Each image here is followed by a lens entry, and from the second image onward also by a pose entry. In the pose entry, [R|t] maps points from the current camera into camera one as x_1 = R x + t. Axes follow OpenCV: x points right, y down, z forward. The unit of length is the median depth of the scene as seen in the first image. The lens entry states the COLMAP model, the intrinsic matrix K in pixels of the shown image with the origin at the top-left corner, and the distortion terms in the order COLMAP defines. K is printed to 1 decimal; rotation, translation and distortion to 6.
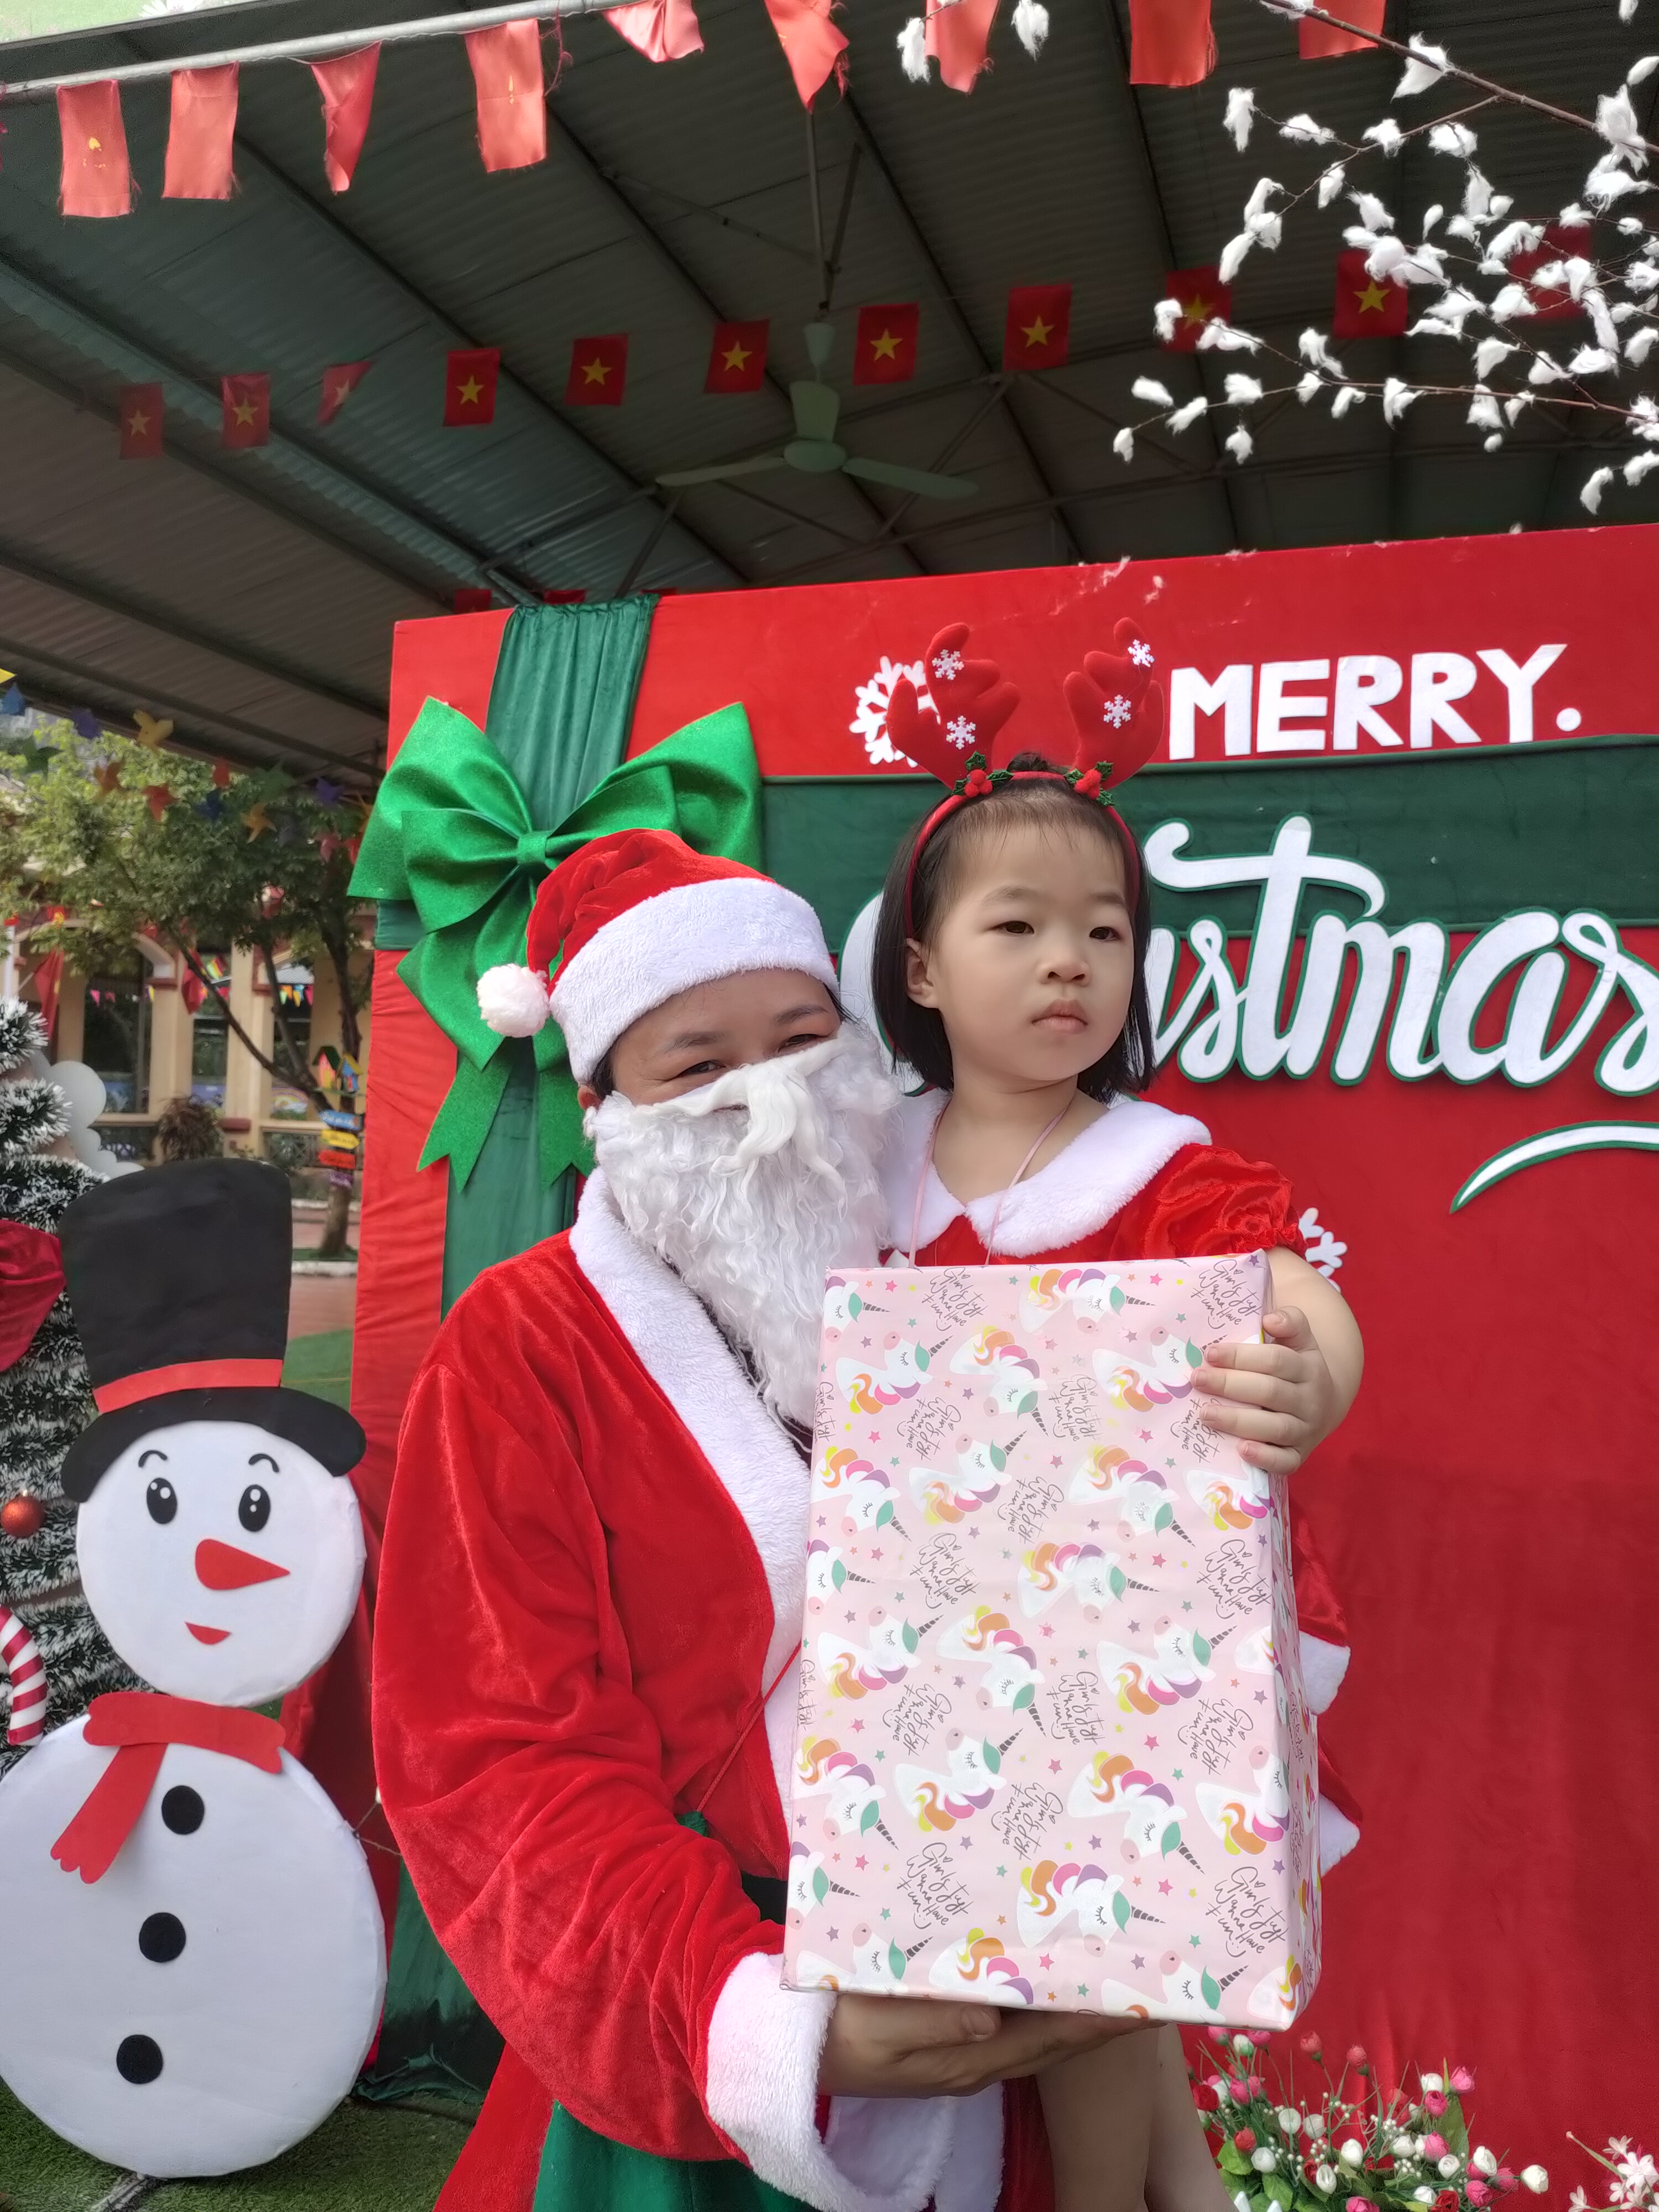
lens RADIAL K [[1651.6, 0, 852.6], [0, 1651.6, 1107.0], [0, 0, 1]] dist [0.059910, -0.059196]
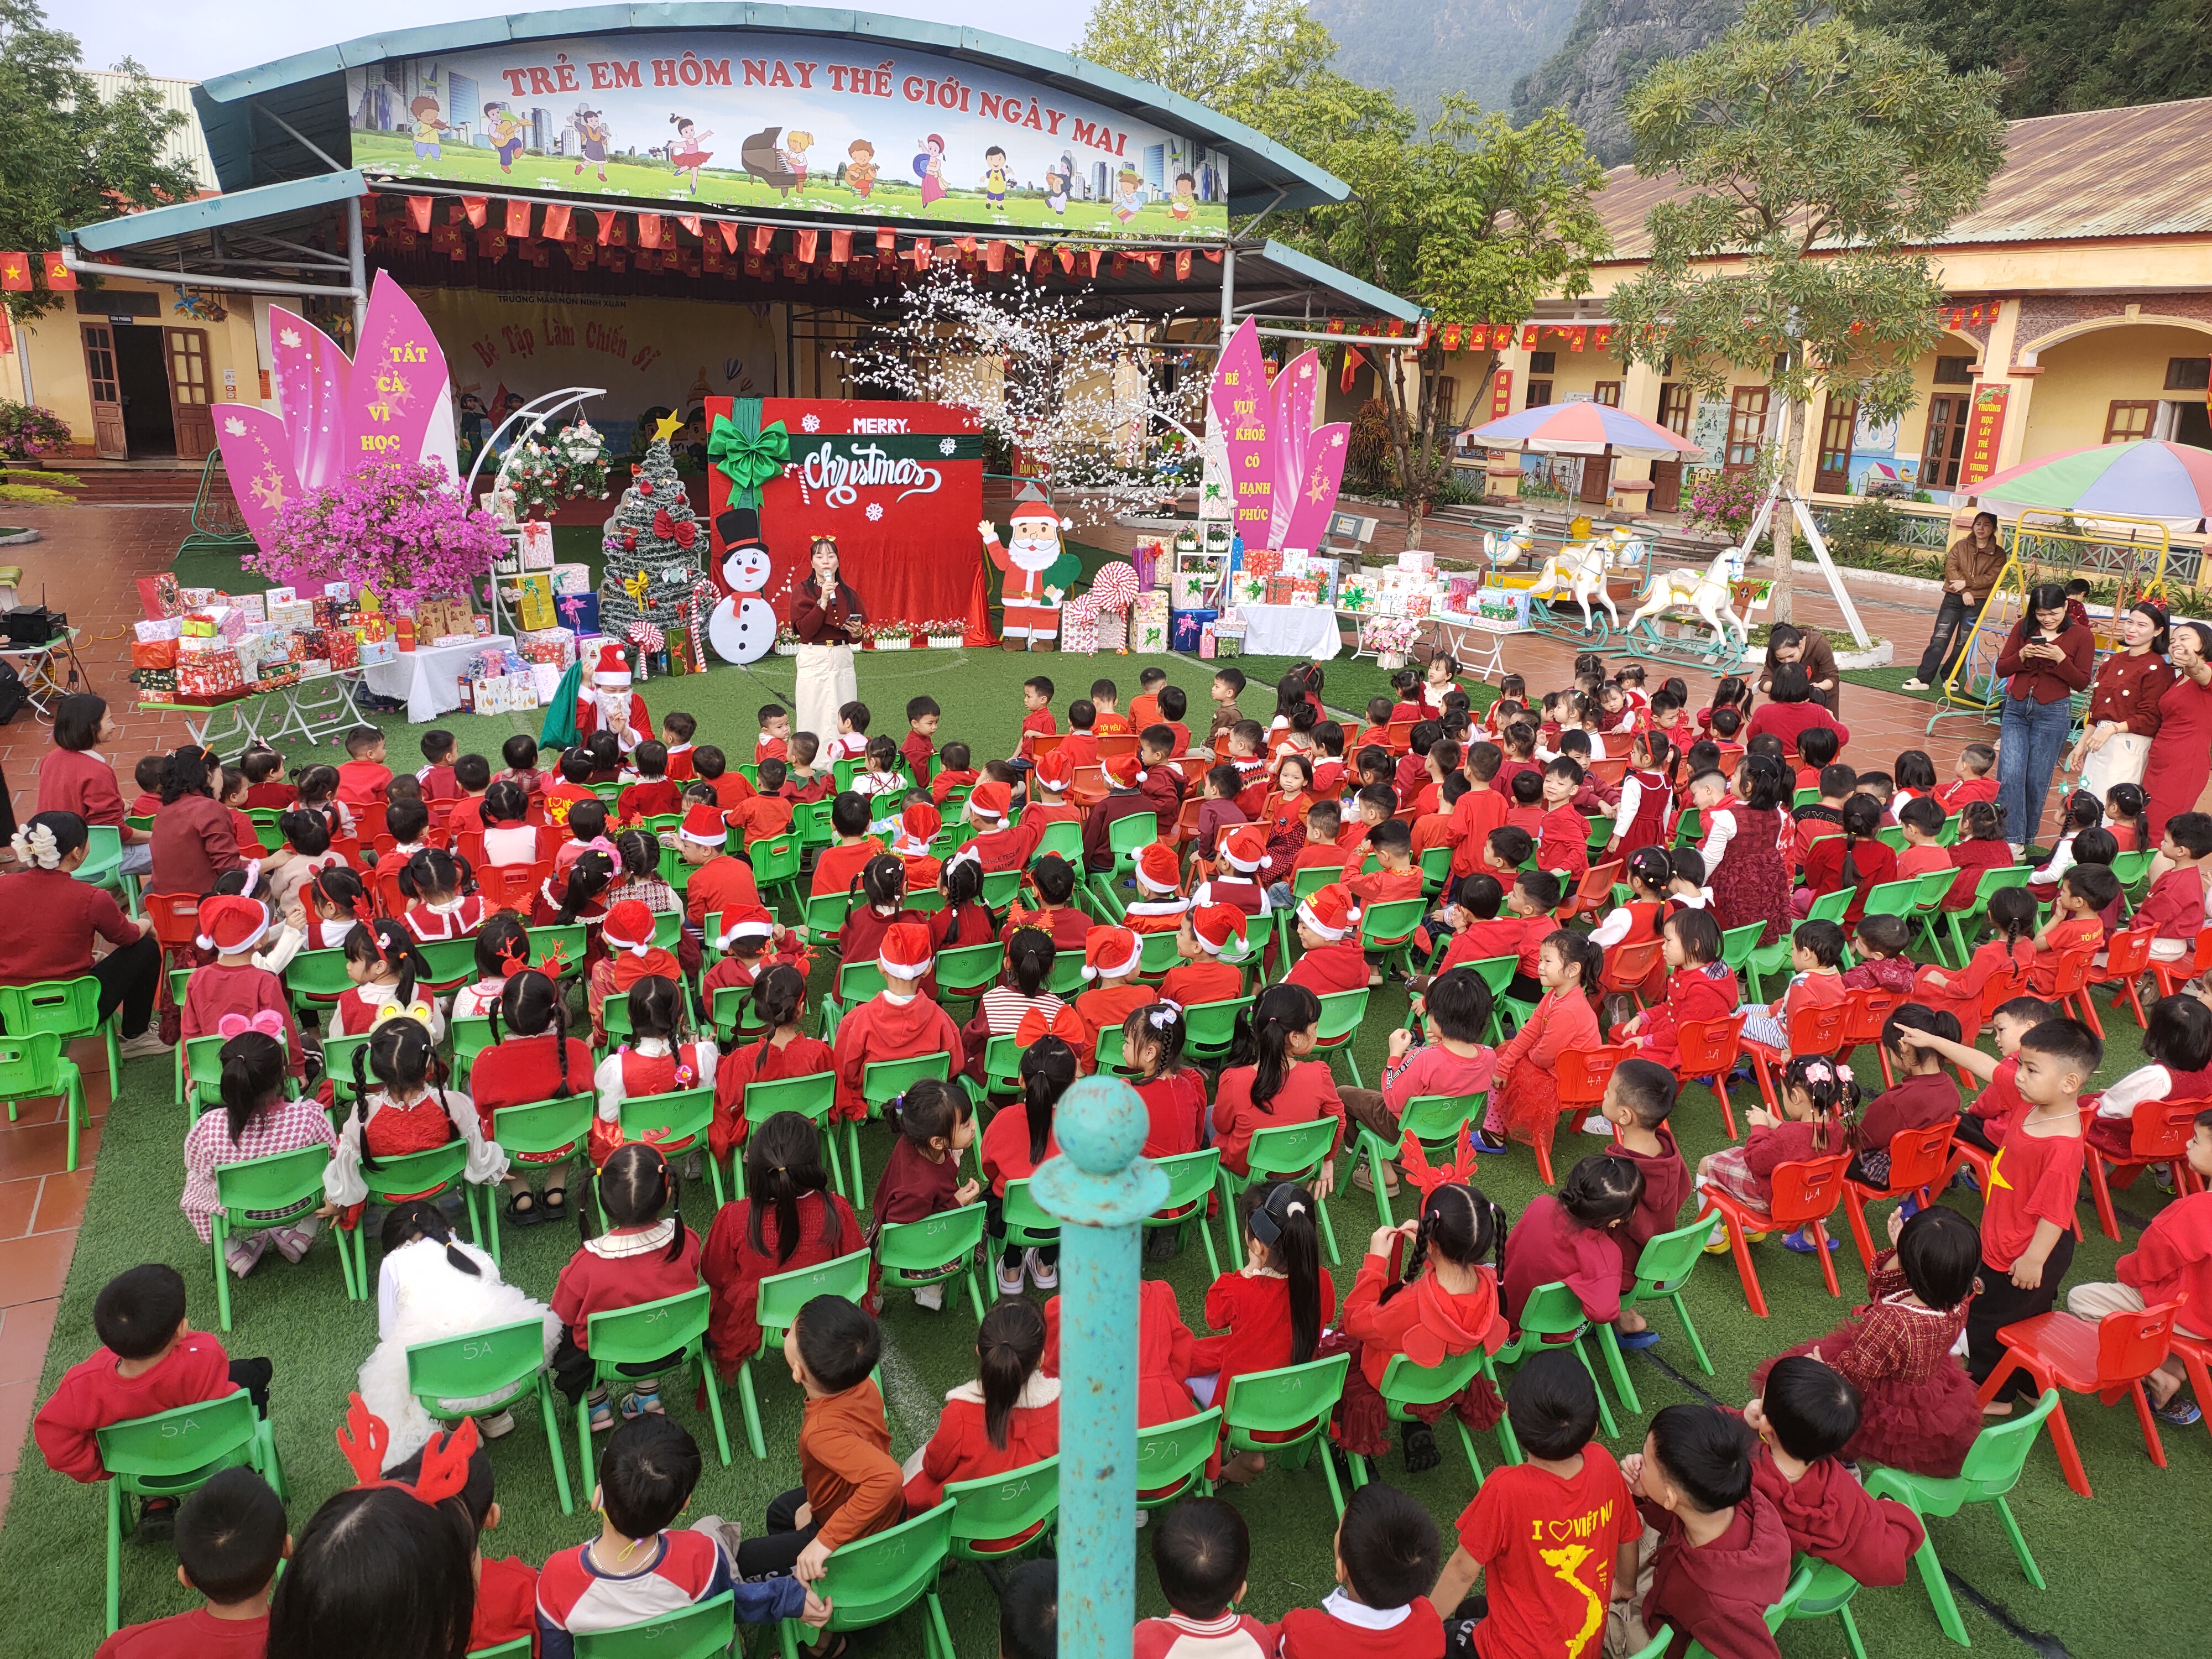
lens RADIAL K [[1630.1, 0, 1097.7], [0, 1630.1, 807.8], [0, 0, 1]] dist [0.066344, -0.050509]
pose [[0.718689, -0.196380, 0.667024, -3.742116], [-0.010563, 0.956095, 0.292867, -0.710418], [-0.695252, -0.217526, 0.685060, -4.420362]]
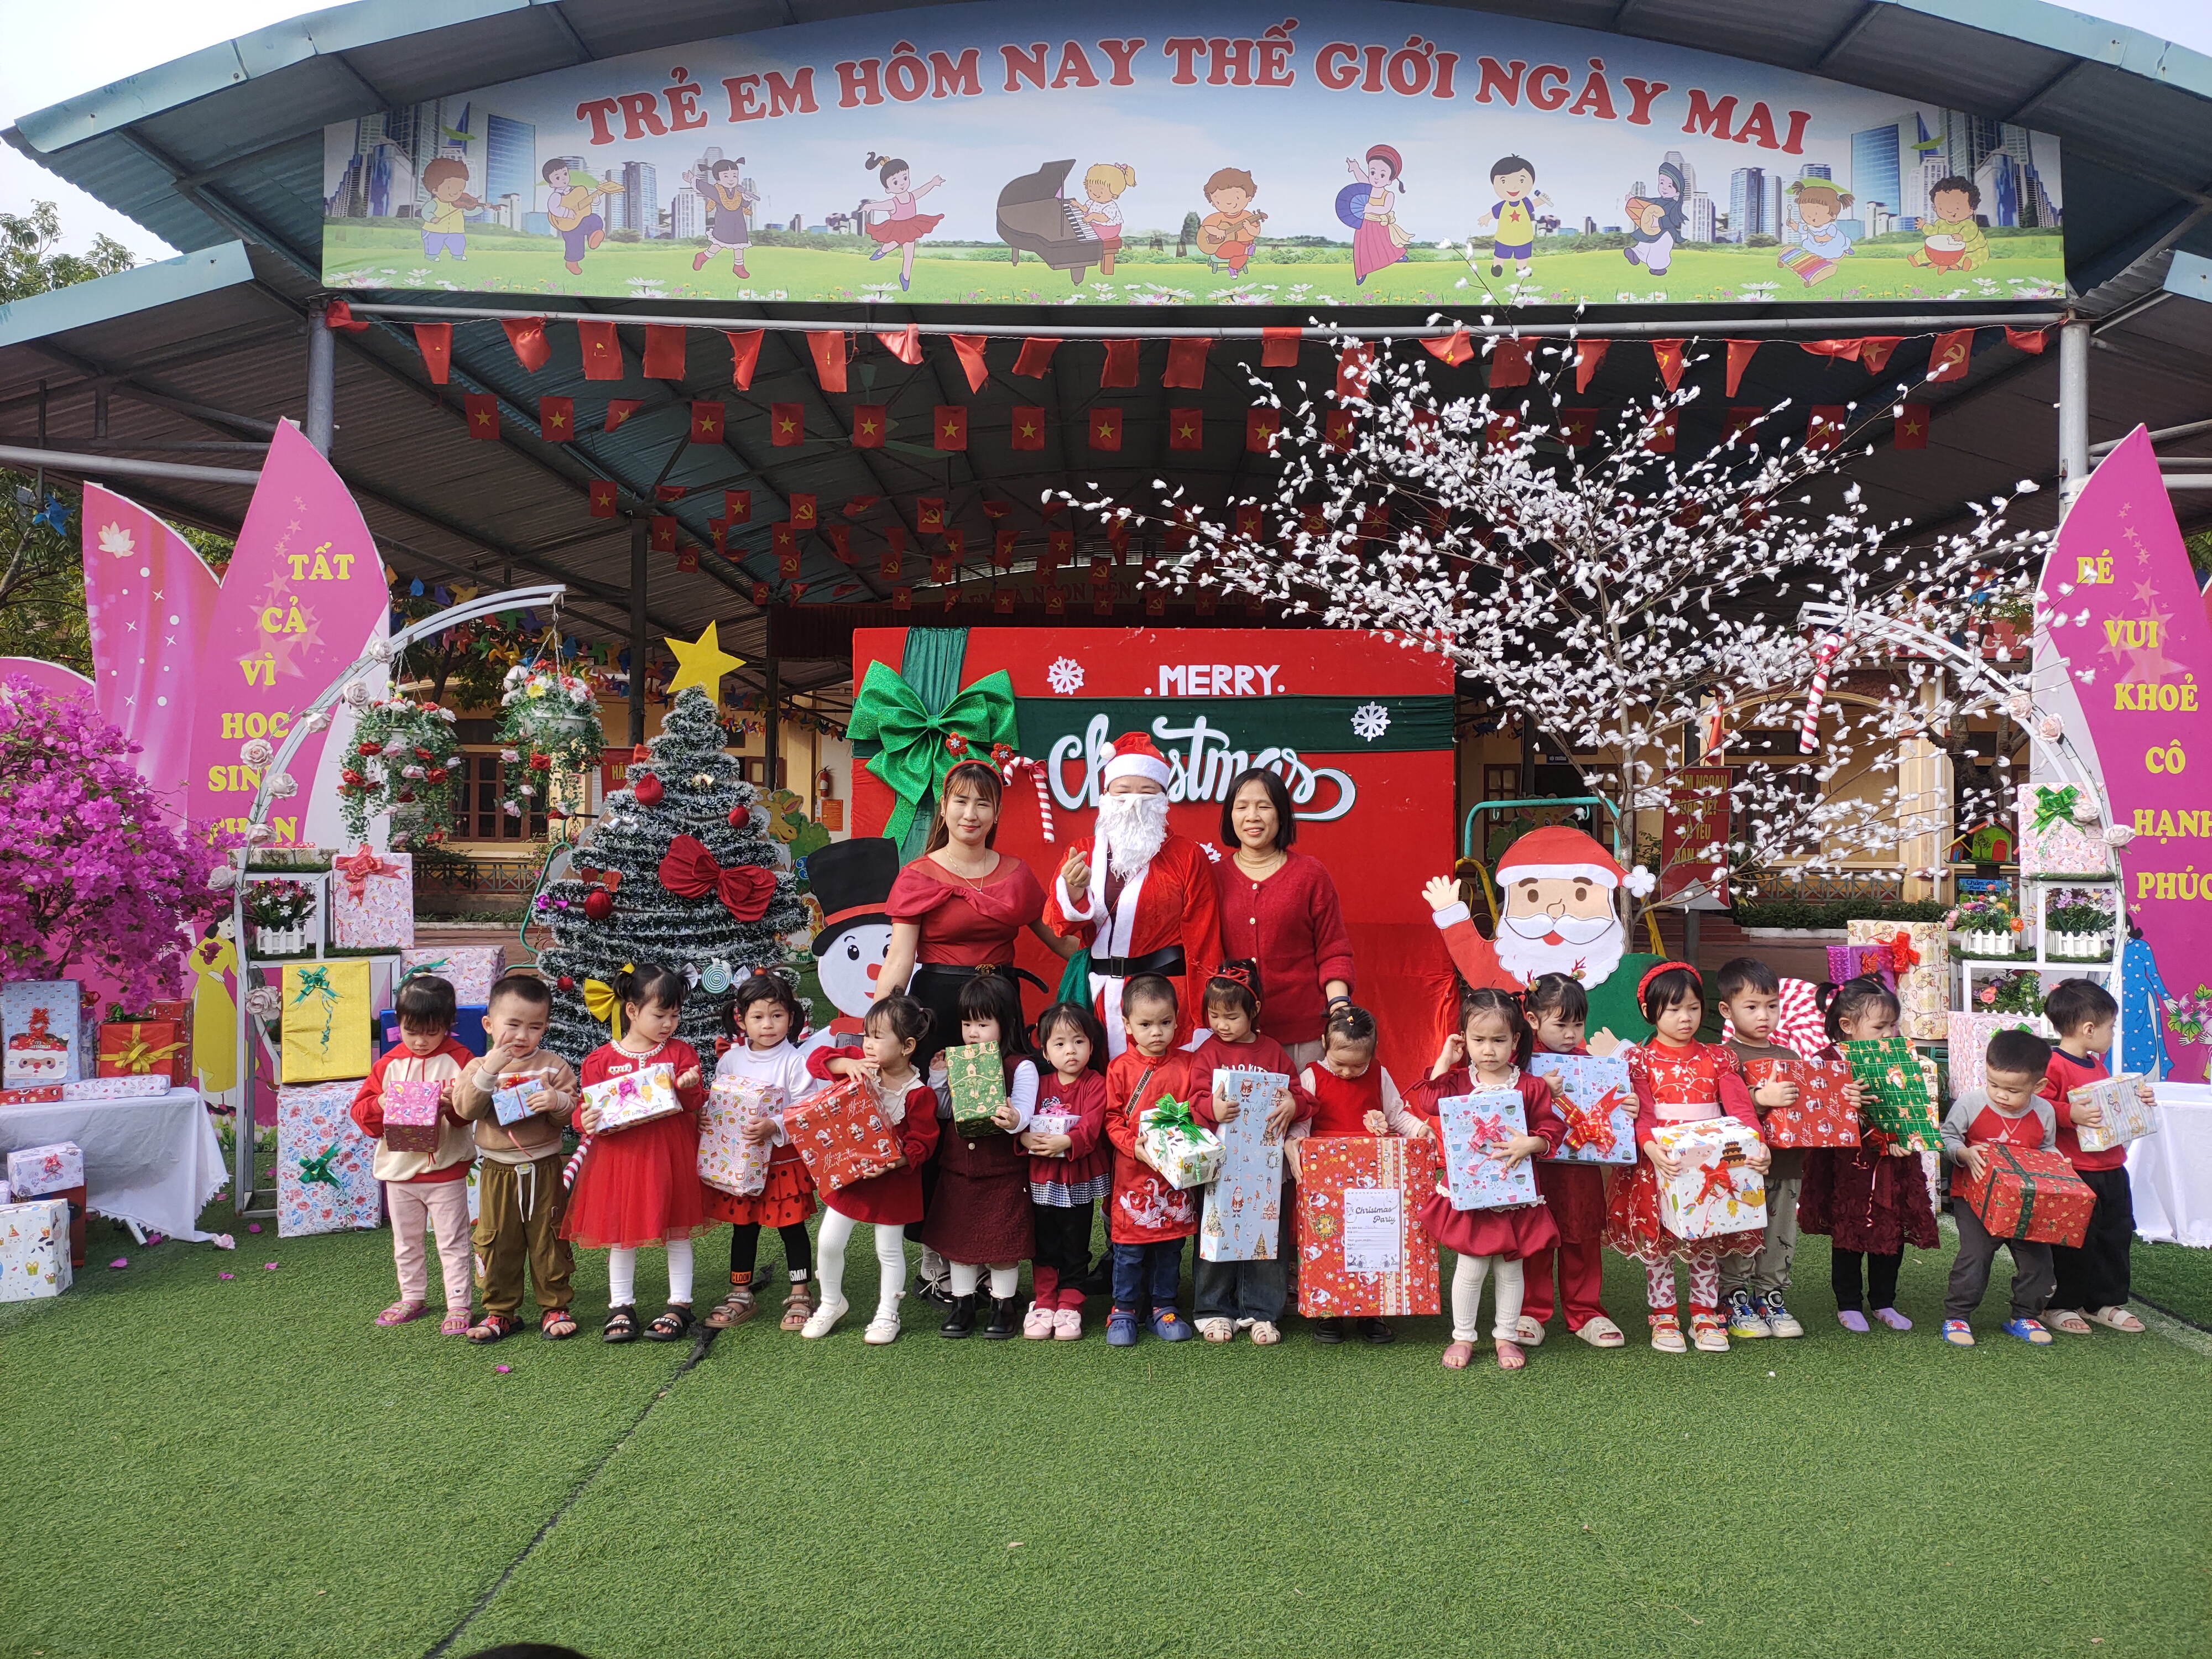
lens RADIAL K [[1621.9, 0, 1105.5], [0, 1621.9, 824.5], [0, 0, 1]] dist [0.066617, -0.074592]
pose [[0.952338, -0.027385, 0.303814, -0.831470], [0.025962, 0.999625, 0.008724, -0.004605], [-0.303939, -0.000420, 0.952691, -1.835003]]
